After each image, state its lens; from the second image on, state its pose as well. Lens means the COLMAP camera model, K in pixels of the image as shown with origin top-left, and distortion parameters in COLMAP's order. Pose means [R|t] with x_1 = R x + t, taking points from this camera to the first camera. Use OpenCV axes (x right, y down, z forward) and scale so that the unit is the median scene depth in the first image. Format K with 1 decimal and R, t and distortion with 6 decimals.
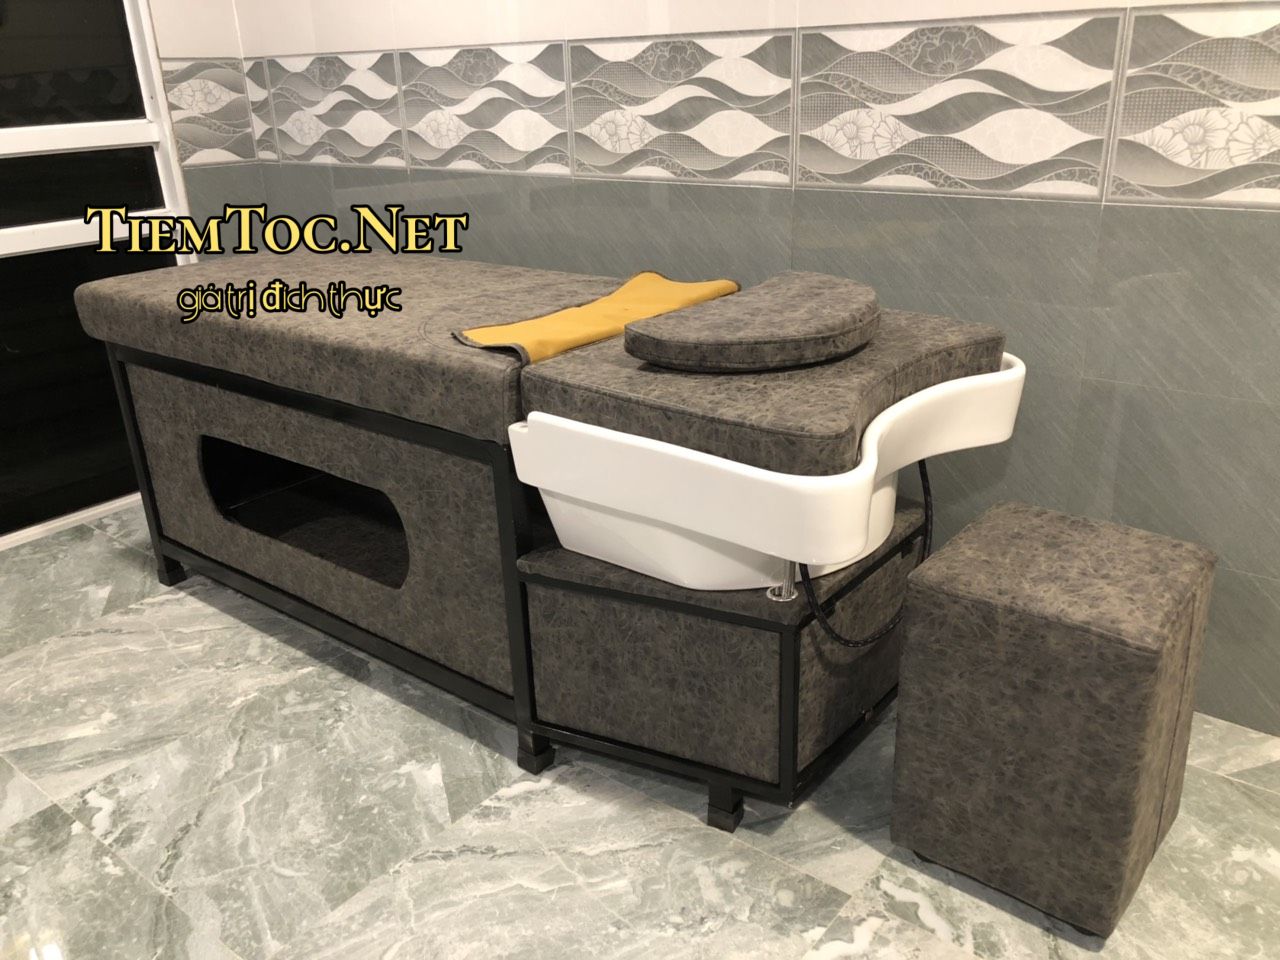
lens RADIAL K [[1030.7, 0, 703.6], [0, 1030.7, 478.1], [0, 0, 1]] dist [-0.008083, 0.008639]
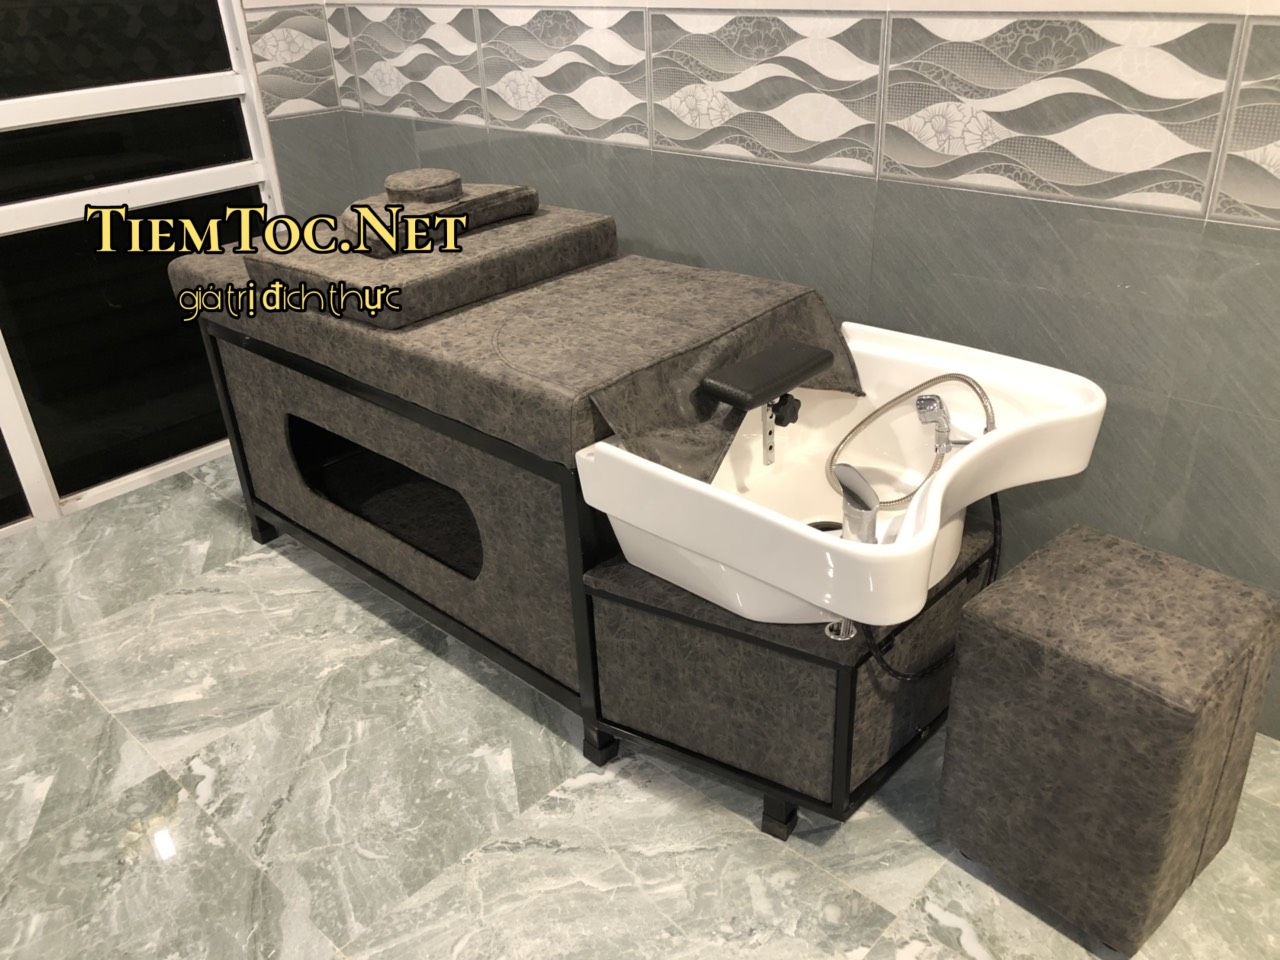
lens RADIAL K [[1038.7, 0, 696.9], [0, 1038.7, 479.9], [0, 0, 1]] dist [0.007679, -0.036677]
pose [[0.995634, 0.035662, -0.086259, 0.015590], [-0.025929, 0.993435, 0.111423, -0.122030], [0.089667, -0.108700, 0.990022, -0.004446]]
